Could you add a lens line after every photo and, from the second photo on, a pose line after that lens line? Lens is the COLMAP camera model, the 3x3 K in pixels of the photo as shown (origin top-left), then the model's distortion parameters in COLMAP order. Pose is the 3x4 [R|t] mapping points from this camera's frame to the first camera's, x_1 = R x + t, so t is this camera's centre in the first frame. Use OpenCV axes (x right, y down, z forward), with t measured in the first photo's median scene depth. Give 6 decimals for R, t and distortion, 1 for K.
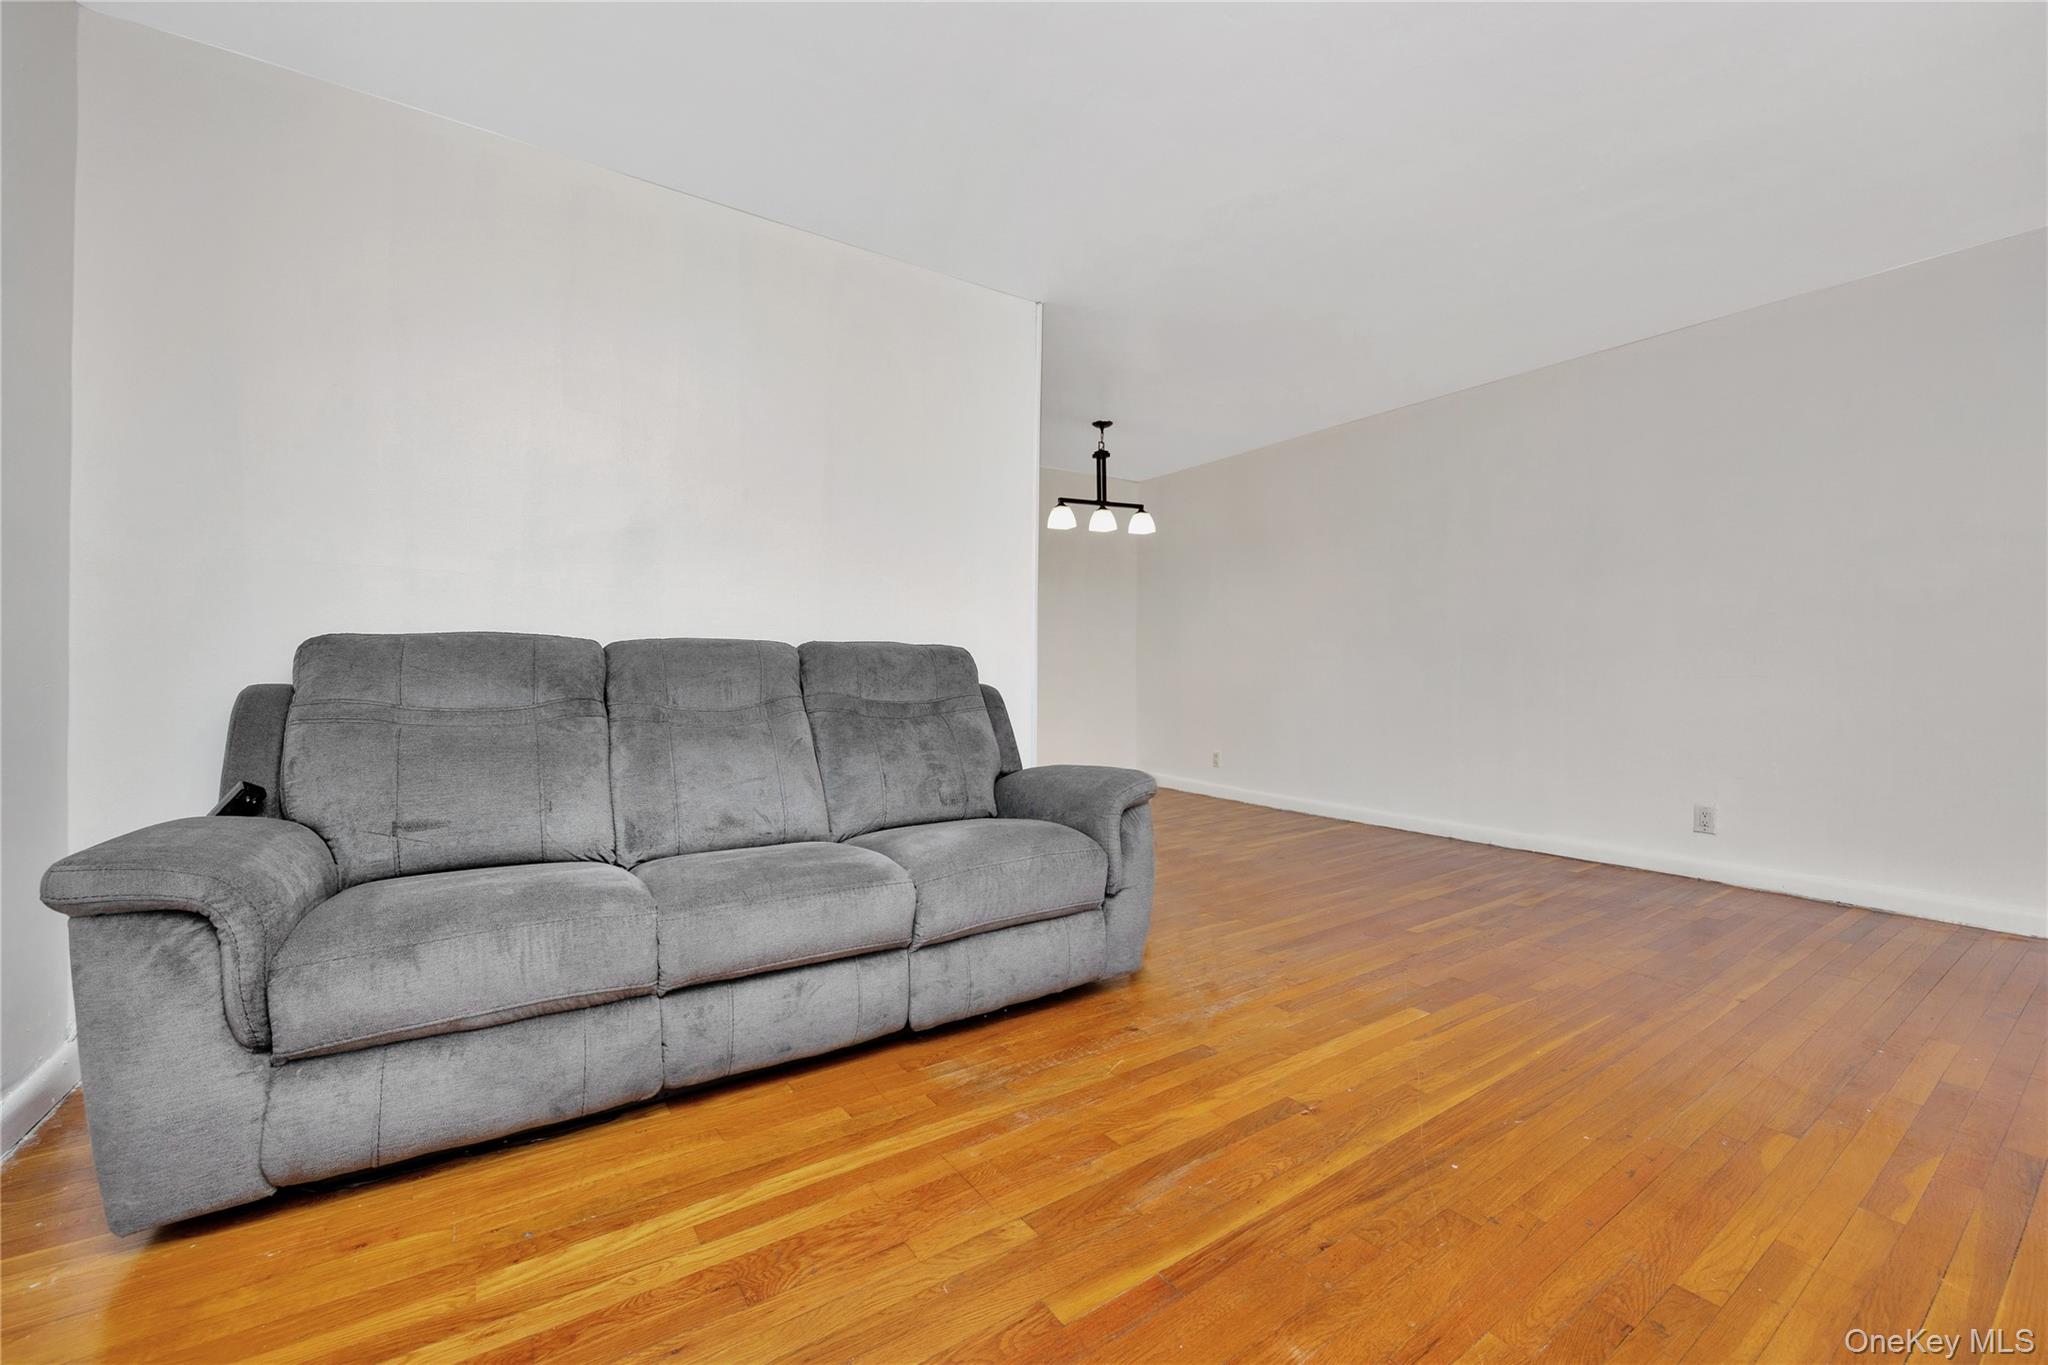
lens RADIAL K [[815.0, 0, 1035.8], [0, 815.0, 649.3], [0, 0, 1]] dist [0.000415, 0.000078]
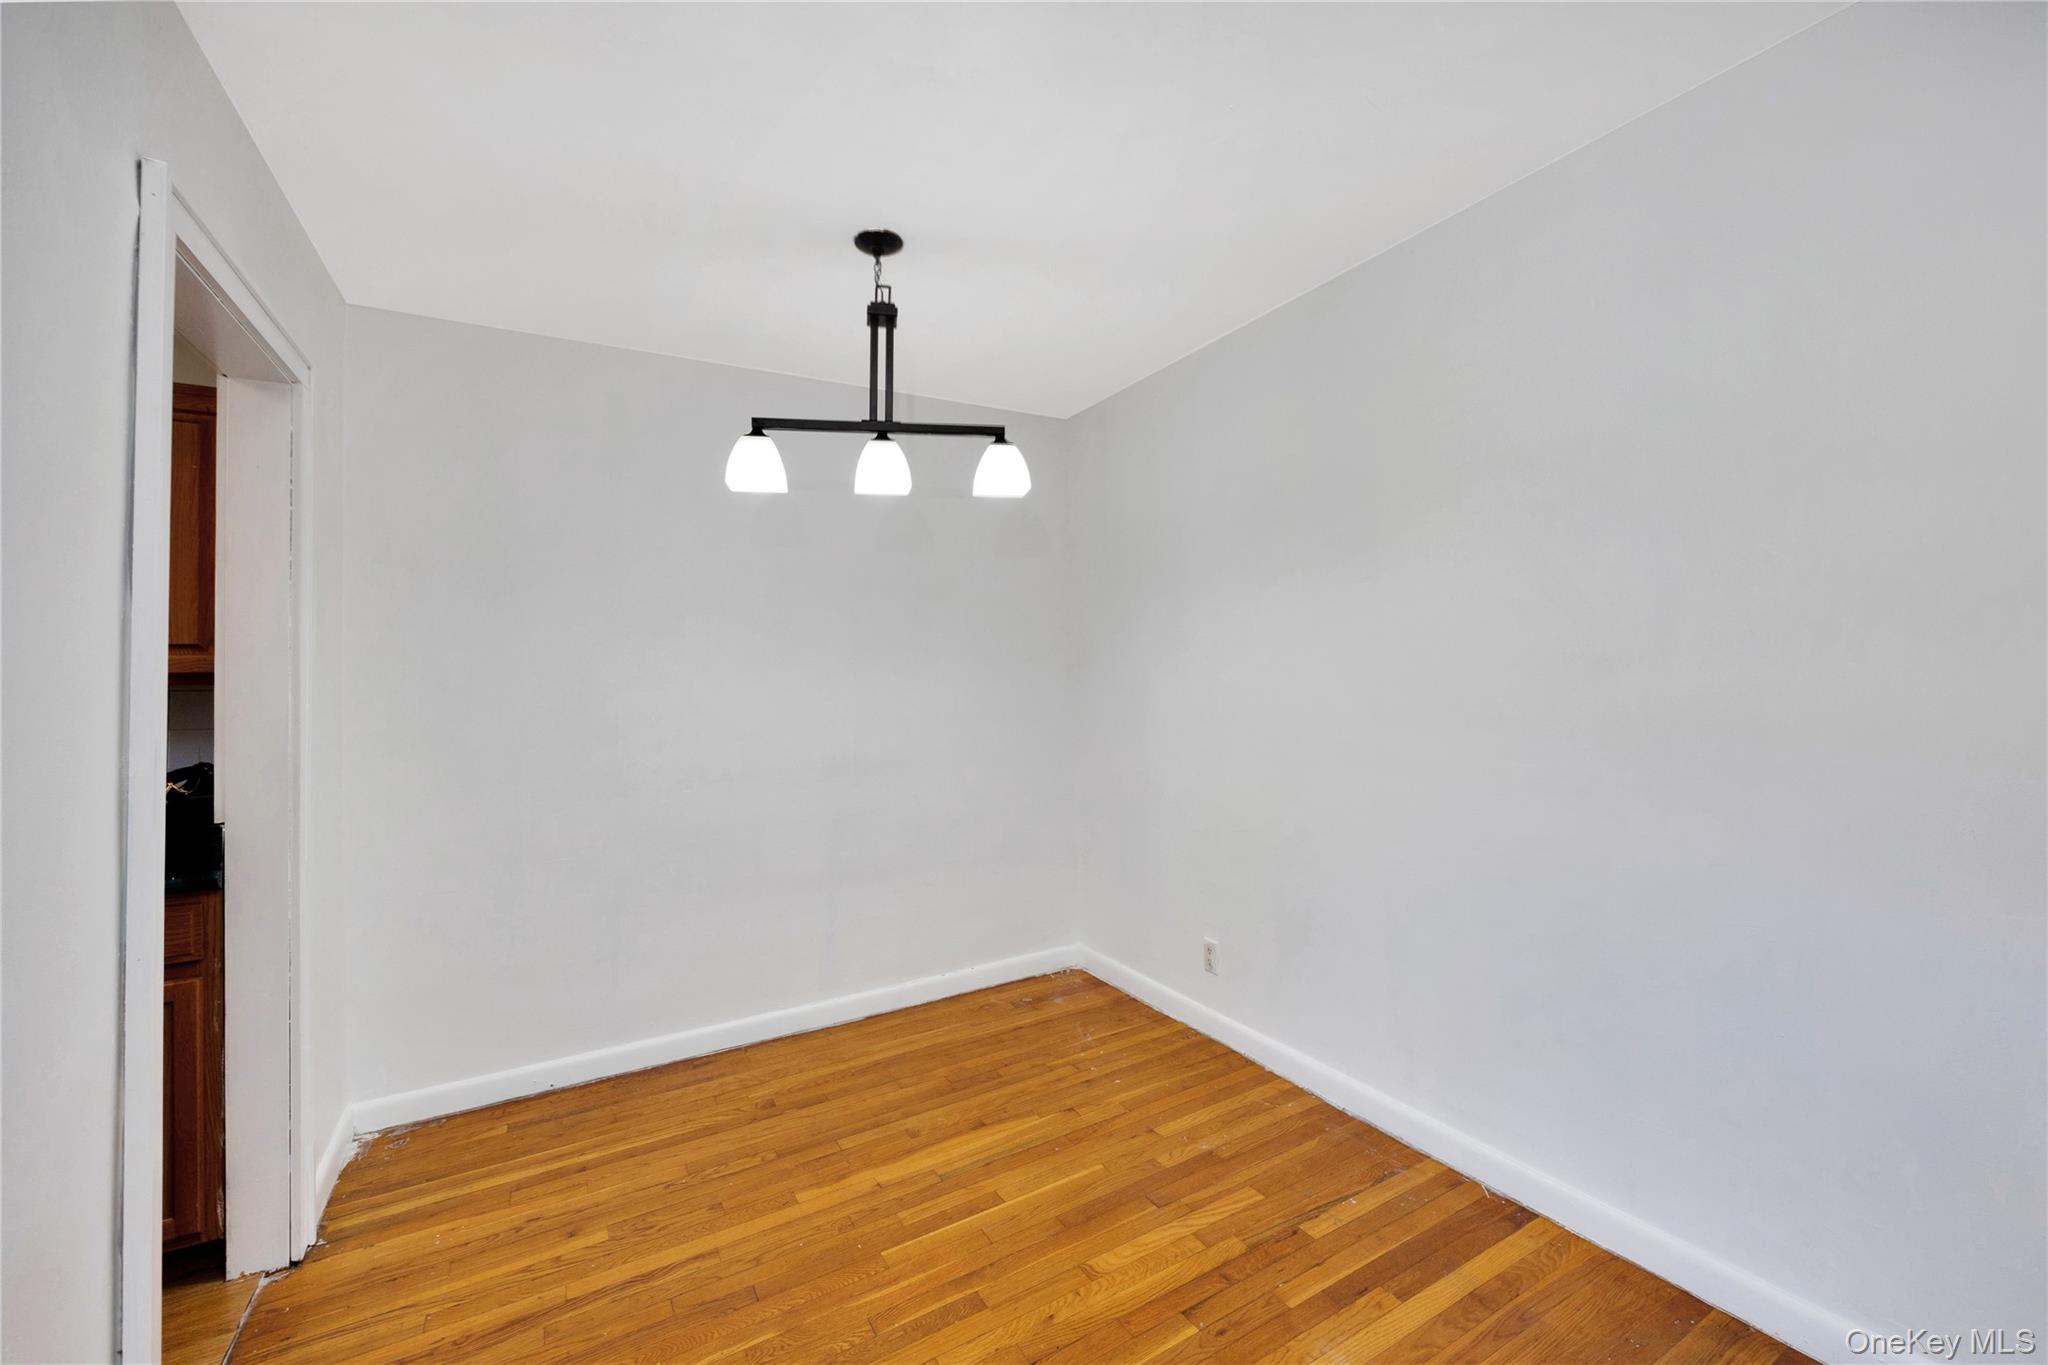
lens RADIAL K [[829.4, 0, 1032.0], [0, 829.4, 666.5], [0, 0, 1]] dist [-0.001993, -0.000081]
pose [[0.995730, -0.030429, -0.087152, 0.198763], [0.031280, 0.999475, 0.008417, -0.059048], [0.086850, -0.011108, 0.996159, 0.599824]]
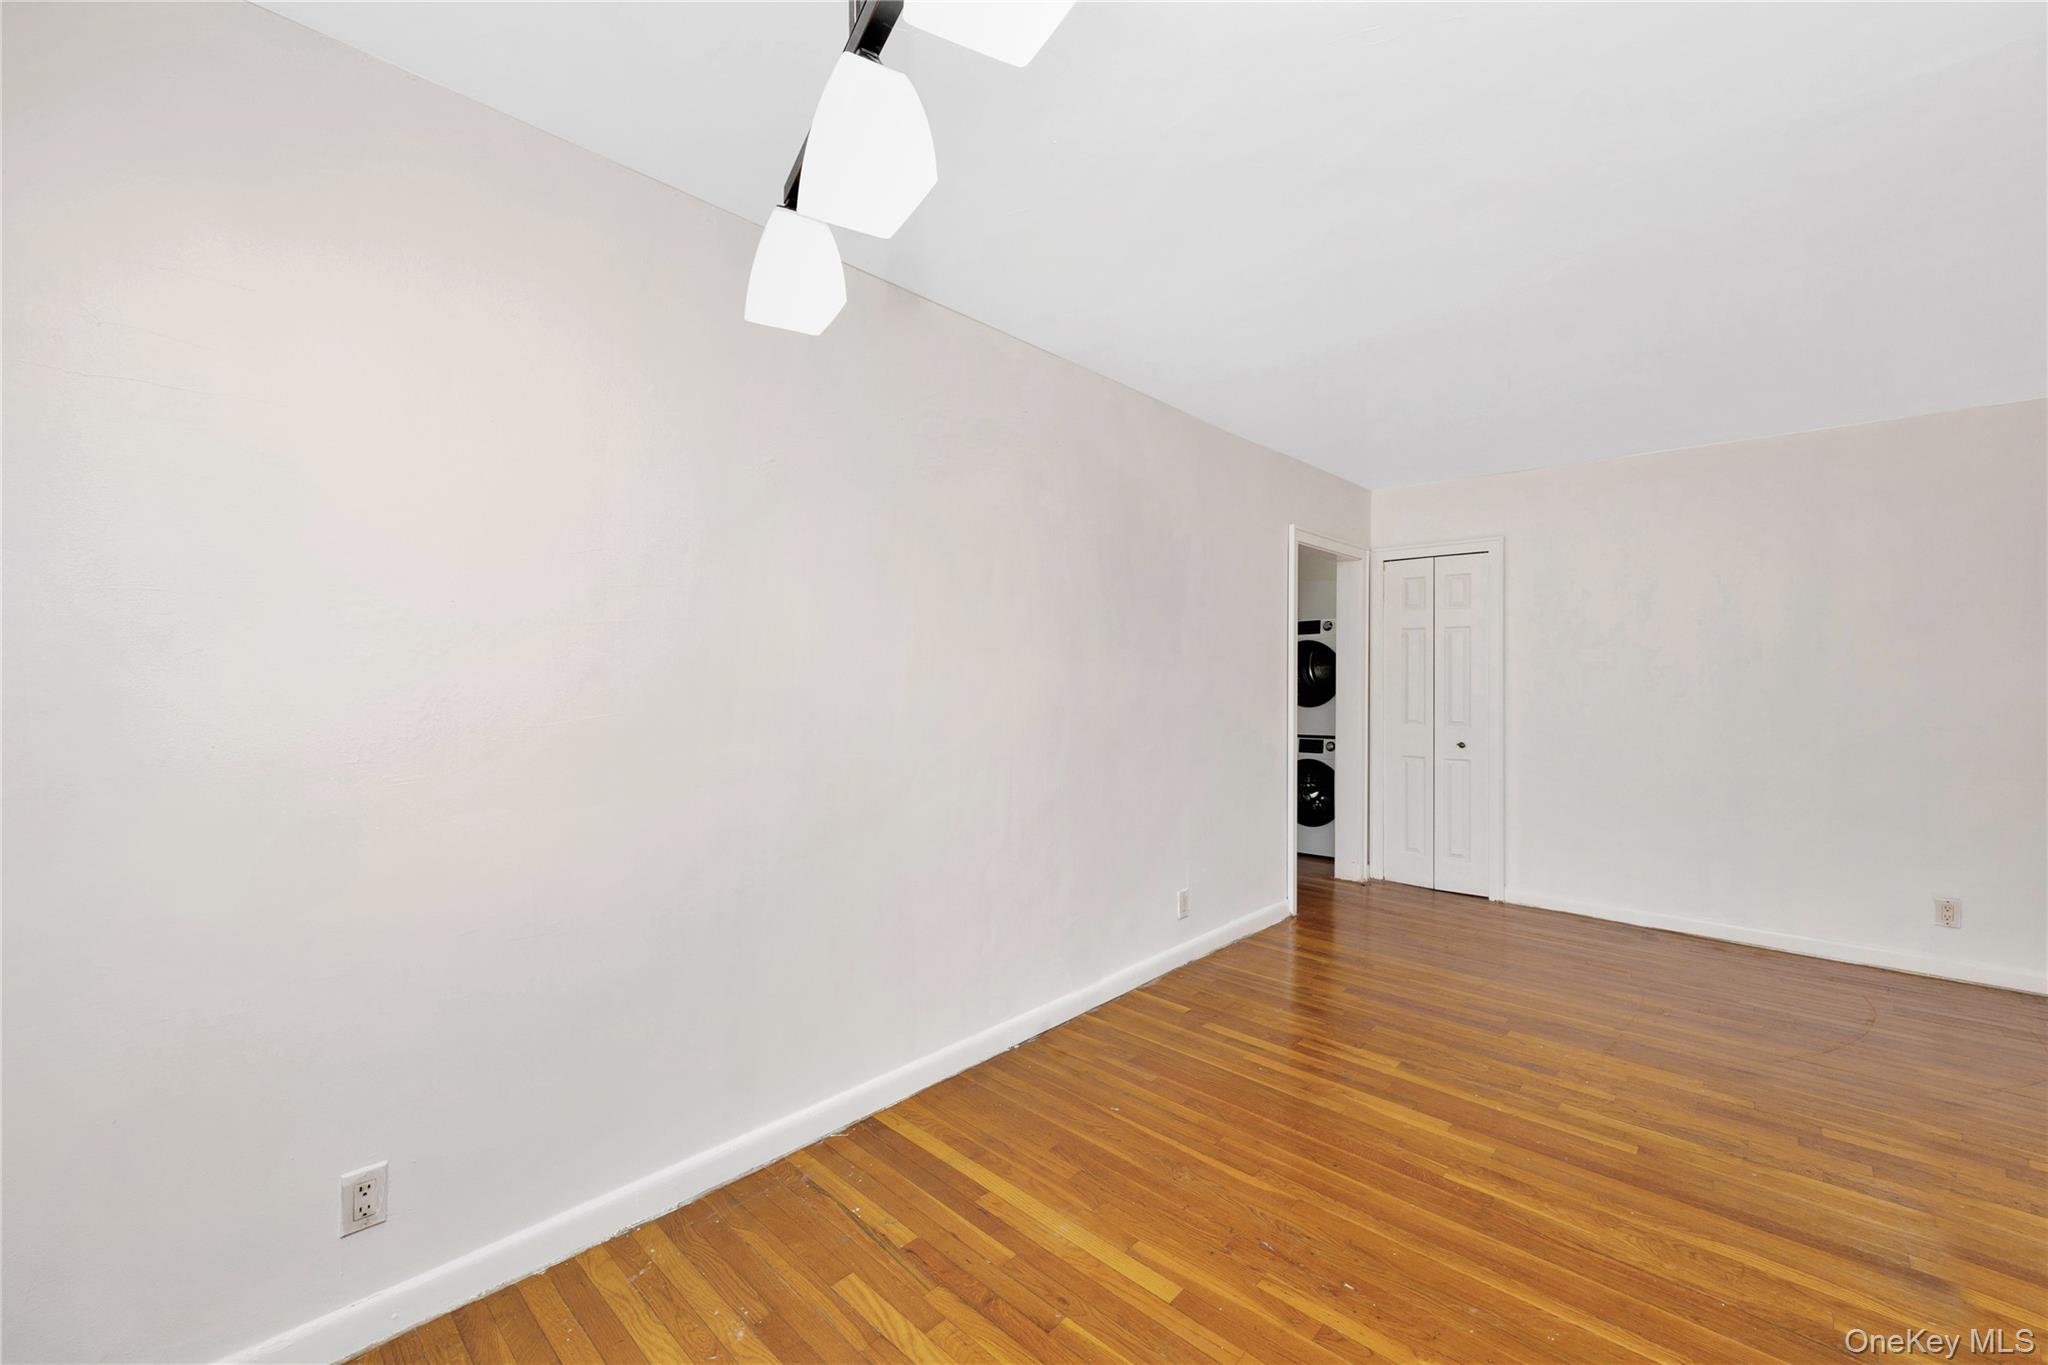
lens RADIAL K [[818.8, 0, 1024.0], [0, 818.8, 682.5], [0, 0, 1]] dist [-0.002237, -0.000268]
pose [[-0.207220, -0.011931, 0.978222, -0.098720], [-0.025015, 0.999663, 0.006893, -0.050586], [-0.977975, -0.023042, -0.207449, 1.033497]]
